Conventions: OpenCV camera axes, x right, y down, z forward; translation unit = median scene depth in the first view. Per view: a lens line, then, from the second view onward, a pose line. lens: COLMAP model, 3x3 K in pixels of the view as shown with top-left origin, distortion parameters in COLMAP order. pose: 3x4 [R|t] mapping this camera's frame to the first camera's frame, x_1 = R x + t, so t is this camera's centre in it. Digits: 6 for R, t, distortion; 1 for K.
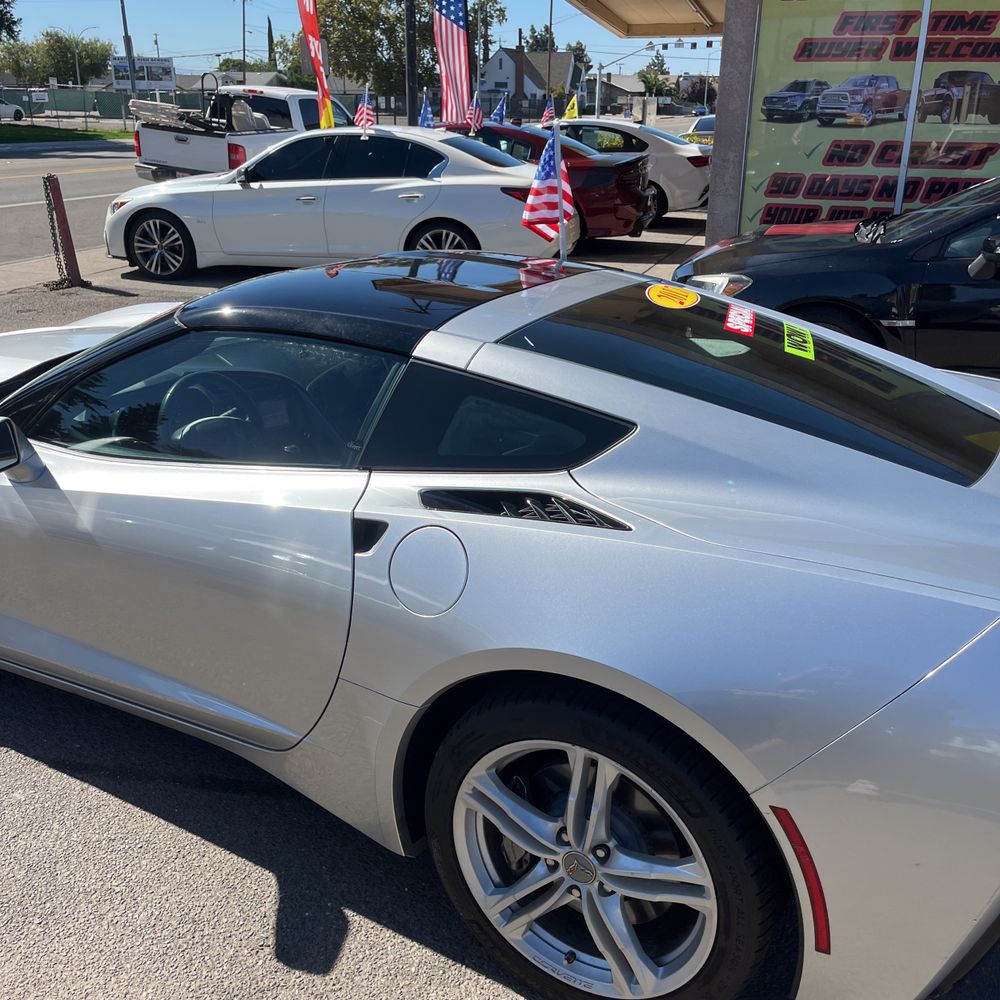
lens RADIAL K [[1018.1, 0, 500.0], [0, 1018.1, 500.0], [0, 0, 1]] dist [0.018302, -0.030652]
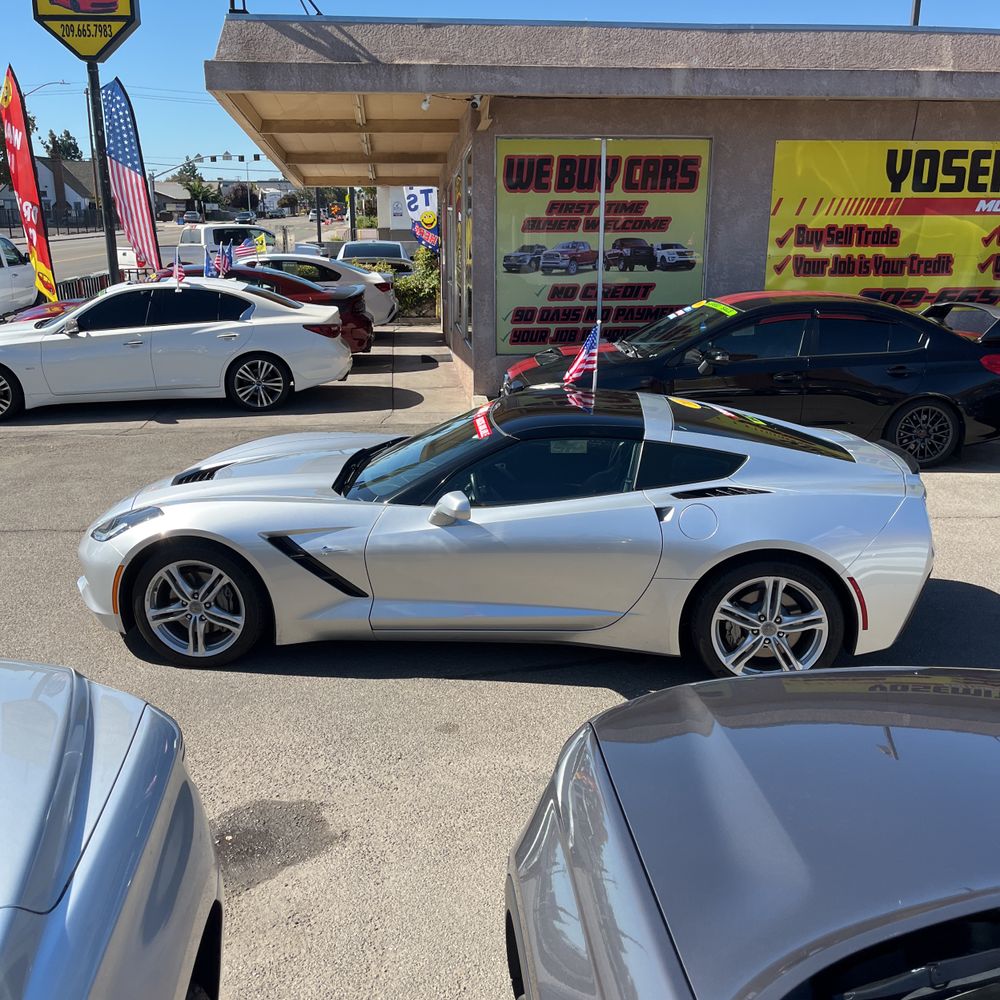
lens RADIAL K [[1012.0, 0, 500.0], [0, 1012.0, 500.0], [0, 0, 1]] dist [0.034870, -0.036801]
pose [[0.907526, -0.127118, 0.400296, -0.304585], [0.161580, 0.985414, -0.053397, 0.014415], [-0.387670, 0.113138, 0.914829, -0.220271]]
